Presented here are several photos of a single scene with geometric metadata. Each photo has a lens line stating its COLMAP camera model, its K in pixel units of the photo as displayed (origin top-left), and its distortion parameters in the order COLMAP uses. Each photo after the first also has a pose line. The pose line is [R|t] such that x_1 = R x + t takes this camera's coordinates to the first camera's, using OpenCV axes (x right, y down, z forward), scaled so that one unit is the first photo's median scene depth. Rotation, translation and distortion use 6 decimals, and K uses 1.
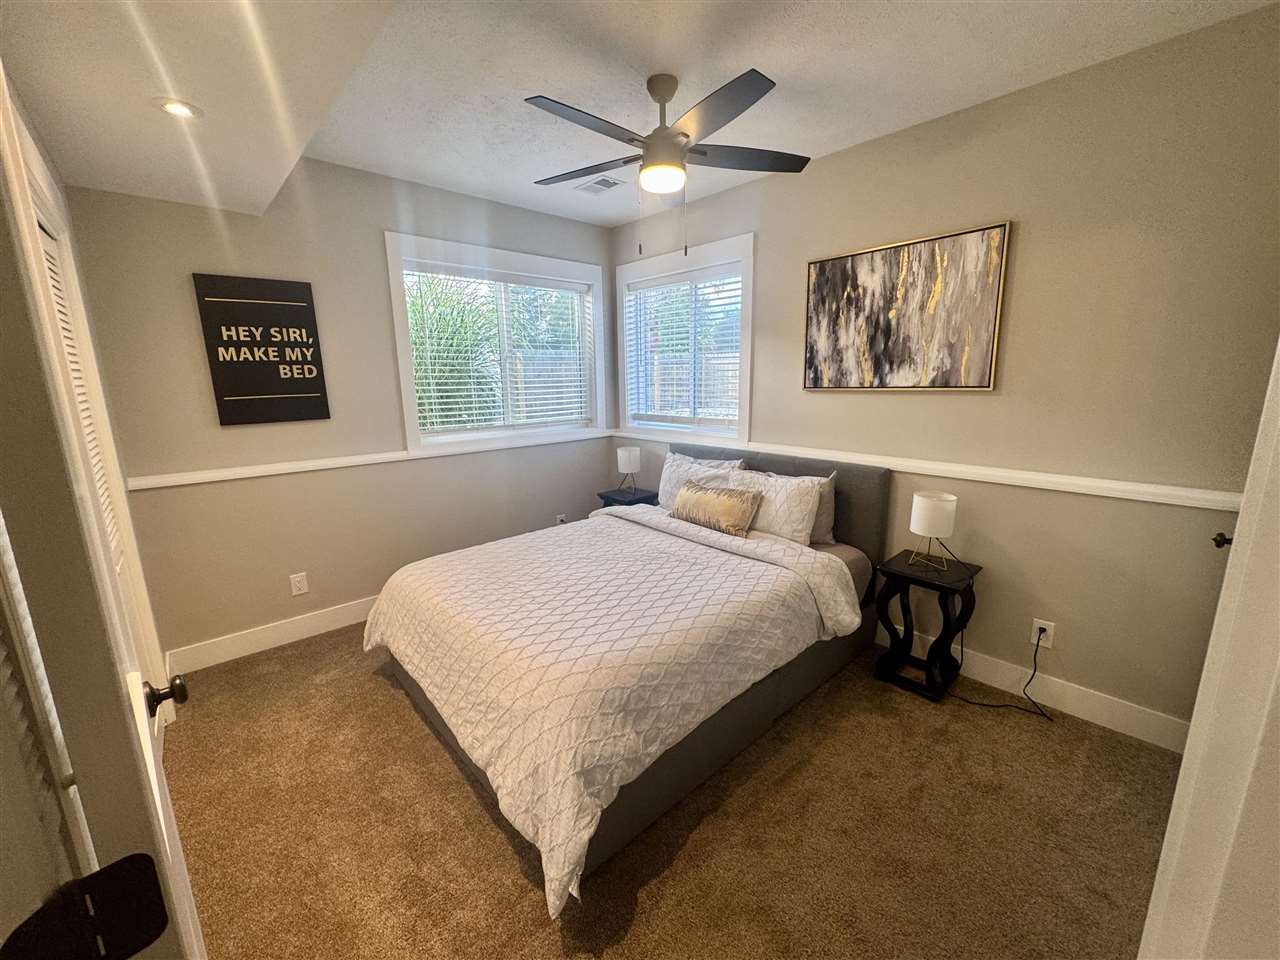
lens RADIAL K [[512.4, 0, 639.0], [0, 512.4, 480.4], [0, 0, 1]] dist [0.000051, 0.000000]
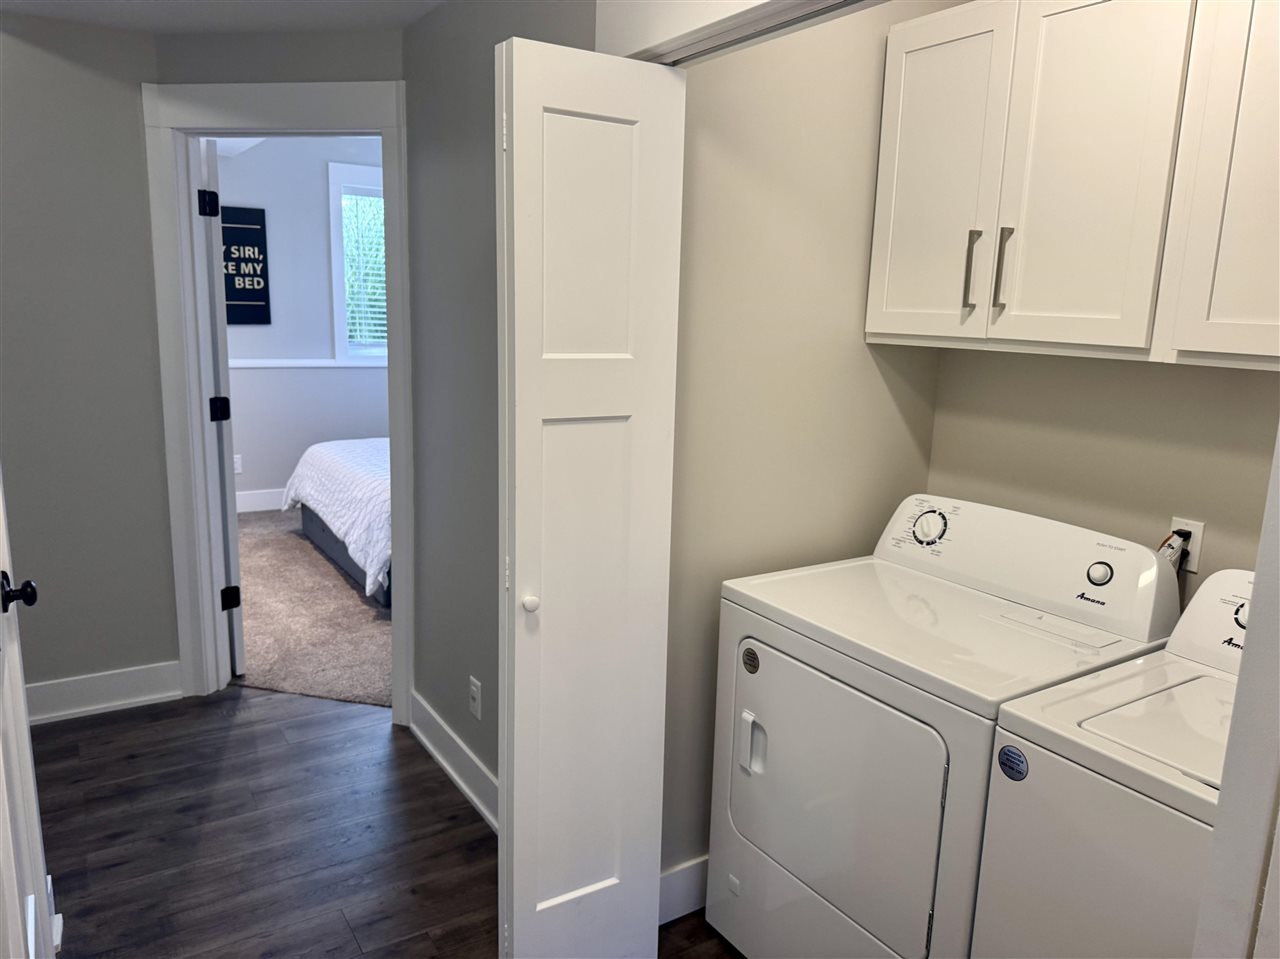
lens RADIAL K [[893.3, 0, 641.4], [0, 893.3, 478.8], [0, 0, 1]] dist [0.018942, -0.019078]
pose [[0.987159, 0.078091, -0.139355, 0.566710], [-0.078791, 0.996891, 0.000495, 0.170202], [0.138961, 0.010491, 0.990242, -0.942245]]
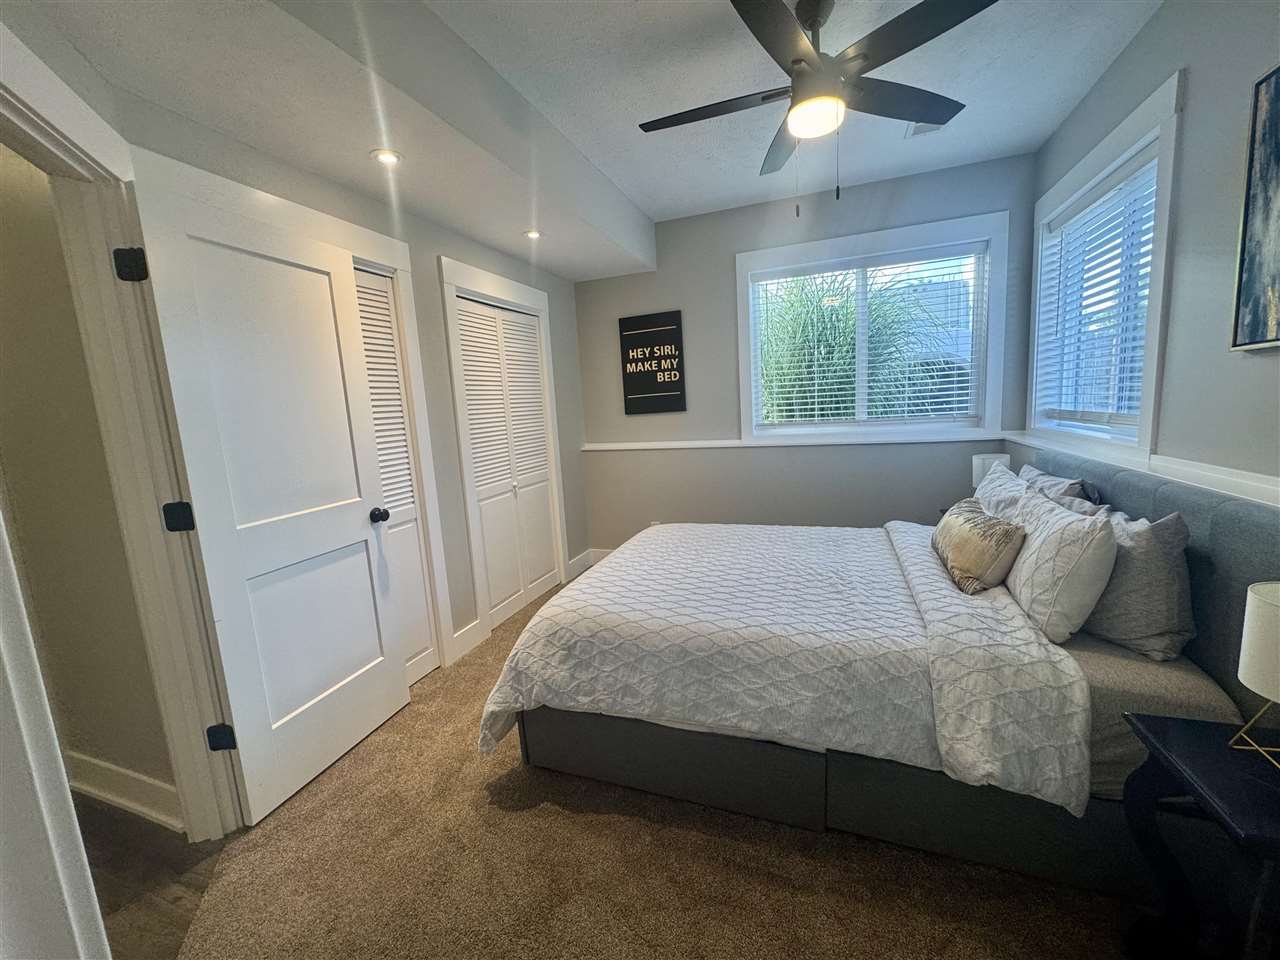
lens RADIAL K [[512.4, 0, 638.2], [0, 512.4, 479.6], [0, 0, 1]] dist [0.000051, 0.000000]
pose [[0.456246, 0.115441, -0.882334, 0.558273], [-0.128138, 0.989738, 0.063234, -0.014515], [0.880580, 0.084210, 0.466356, 0.312046]]
